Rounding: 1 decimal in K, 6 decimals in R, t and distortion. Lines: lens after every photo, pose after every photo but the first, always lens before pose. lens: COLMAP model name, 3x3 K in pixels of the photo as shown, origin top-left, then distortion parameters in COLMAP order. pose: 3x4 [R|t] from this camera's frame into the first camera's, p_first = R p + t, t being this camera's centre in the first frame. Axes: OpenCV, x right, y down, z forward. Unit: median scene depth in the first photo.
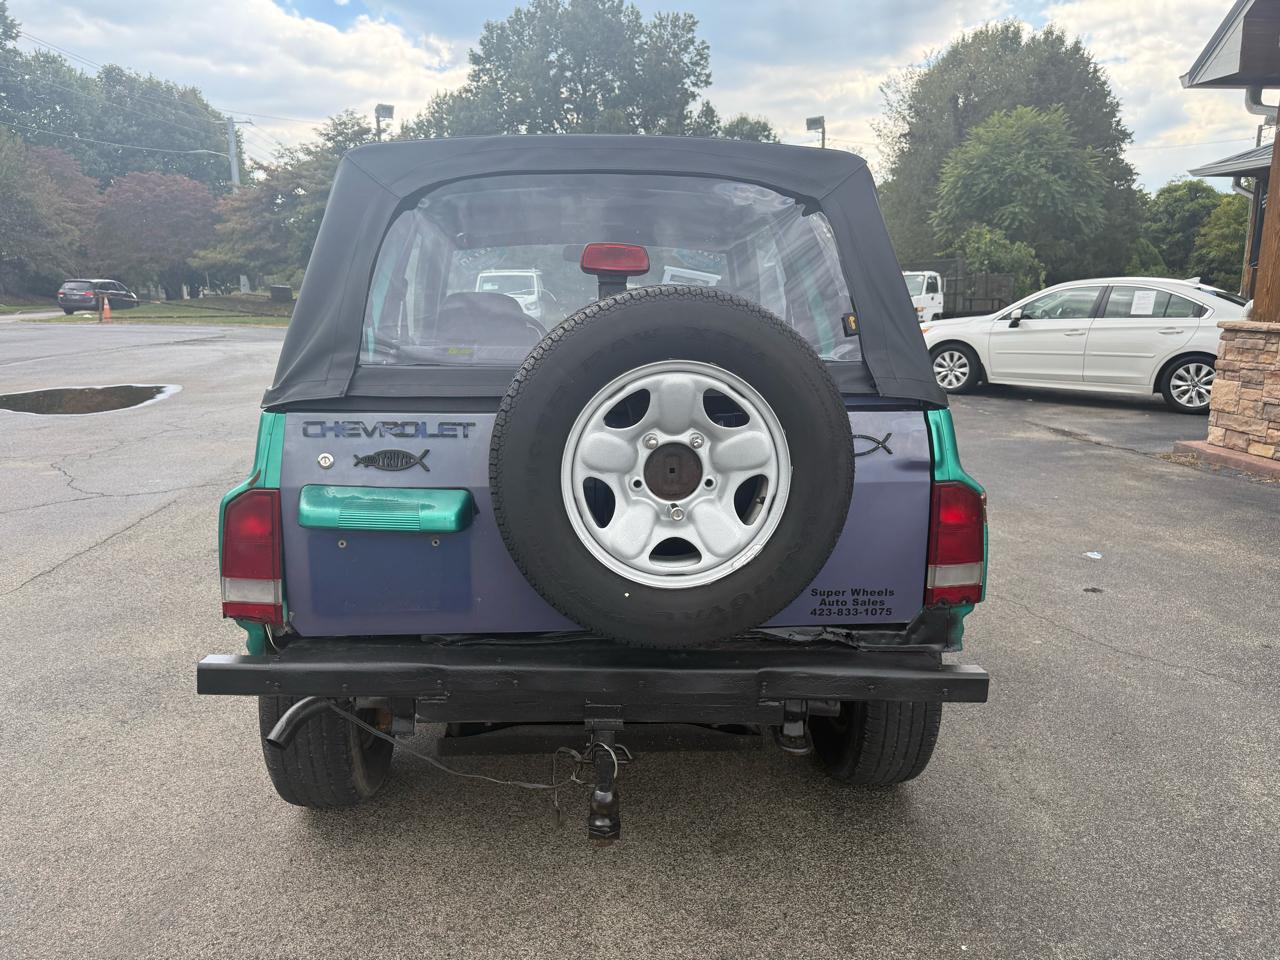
lens RADIAL K [[909.3, 0, 642.8], [0, 909.3, 479.7], [0, 0, 1]] dist [0.008497, -0.017348]
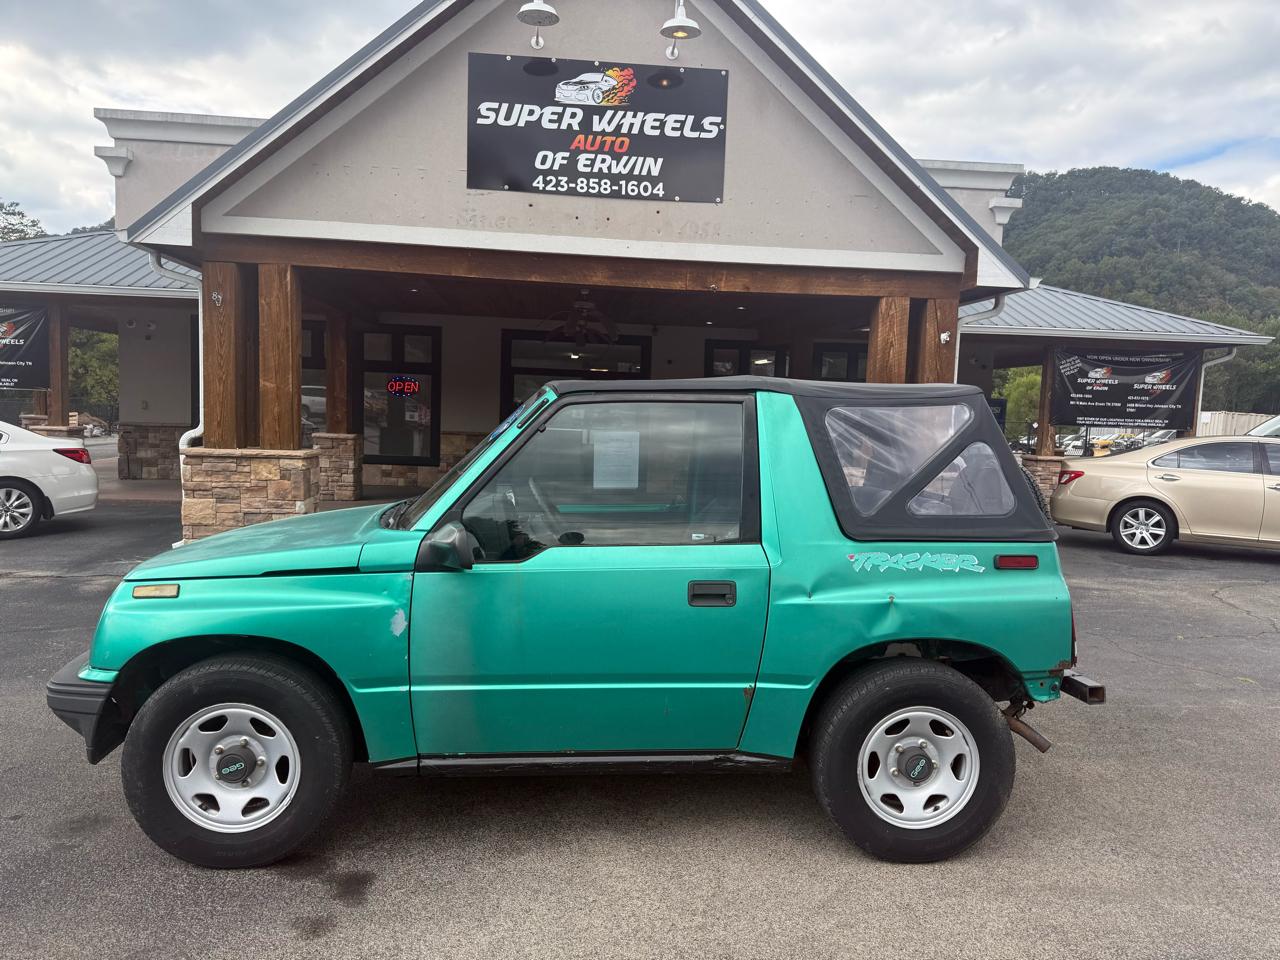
lens RADIAL K [[904.1, 0, 641.3], [0, 904.1, 483.3], [0, 0, 1]] dist [0.024320, -0.029440]
pose [[0.002864, -0.071074, 0.997467, -0.080222], [0.178406, 0.981505, 0.069424, -0.016752], [-0.983953, 0.177756, 0.015491, 0.064954]]
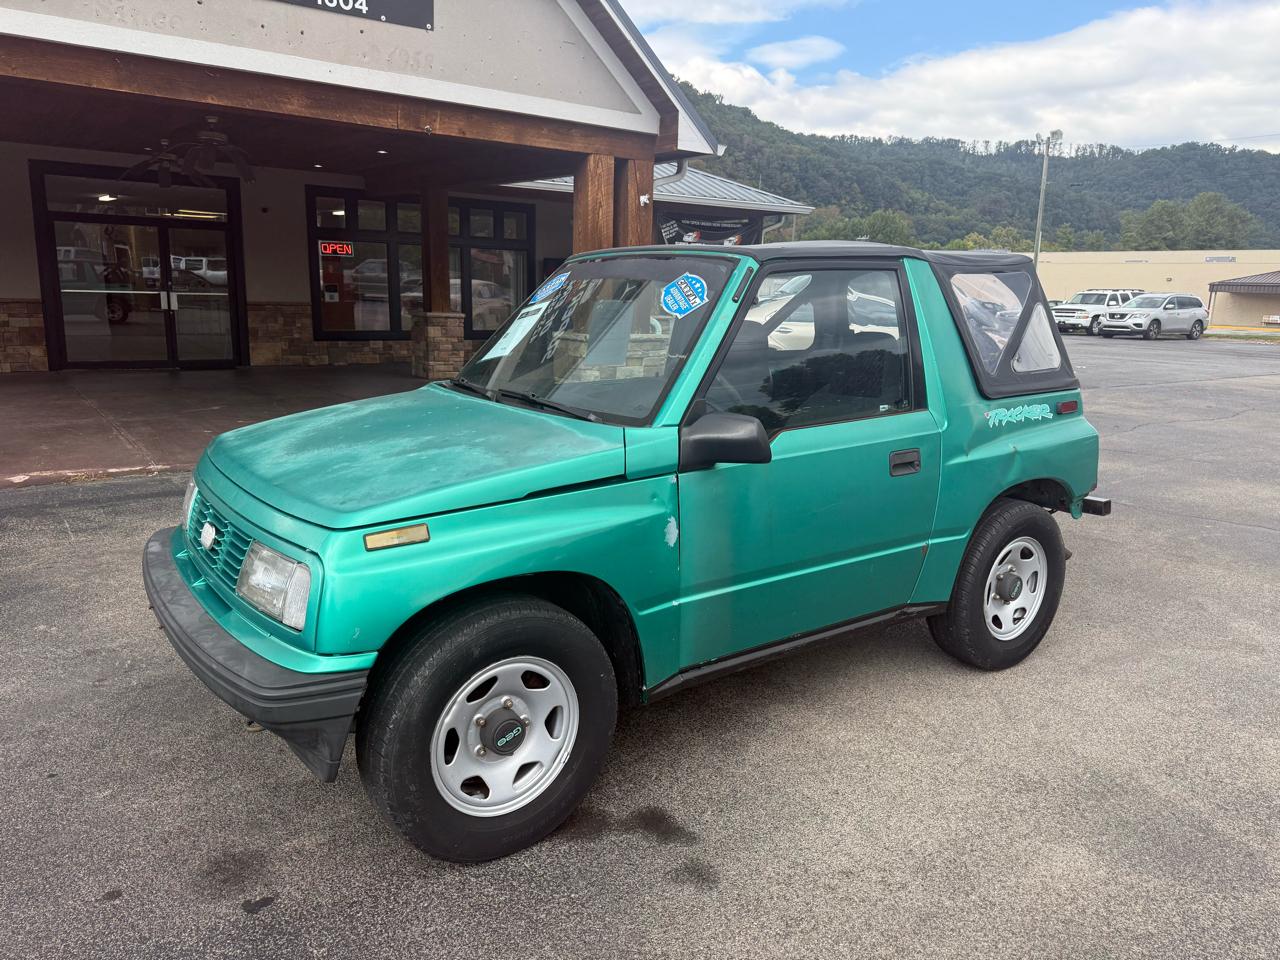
lens RADIAL K [[904.1, 0, 640.5], [0, 904.1, 482.6], [0, 0, 1]] dist [0.024320, -0.029440]
pose [[-0.511274, -0.190095, 0.838131, -0.063395], [0.157352, 0.938040, 0.308742, -0.025458], [-0.844890, 0.289733, -0.449683, 0.107455]]
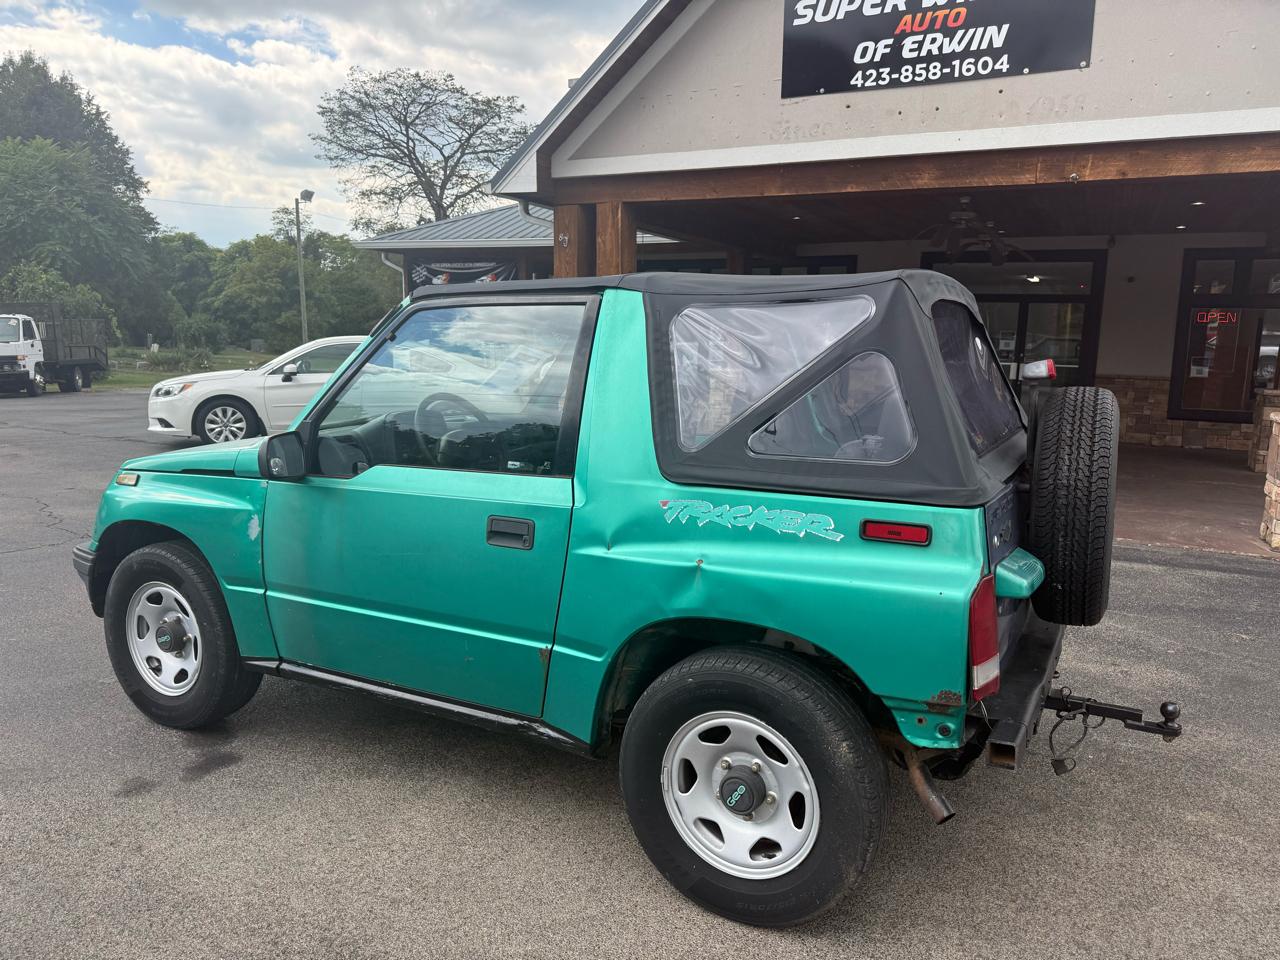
lens RADIAL K [[904.1, 0, 644.9], [0, 904.1, 478.5], [0, 0, 1]] dist [0.024320, -0.029440]
pose [[0.541166, -0.111067, 0.833549, -0.057975], [0.150948, 0.987969, 0.033643, -0.007775], [-0.827257, 0.107616, 0.551421, 0.026833]]
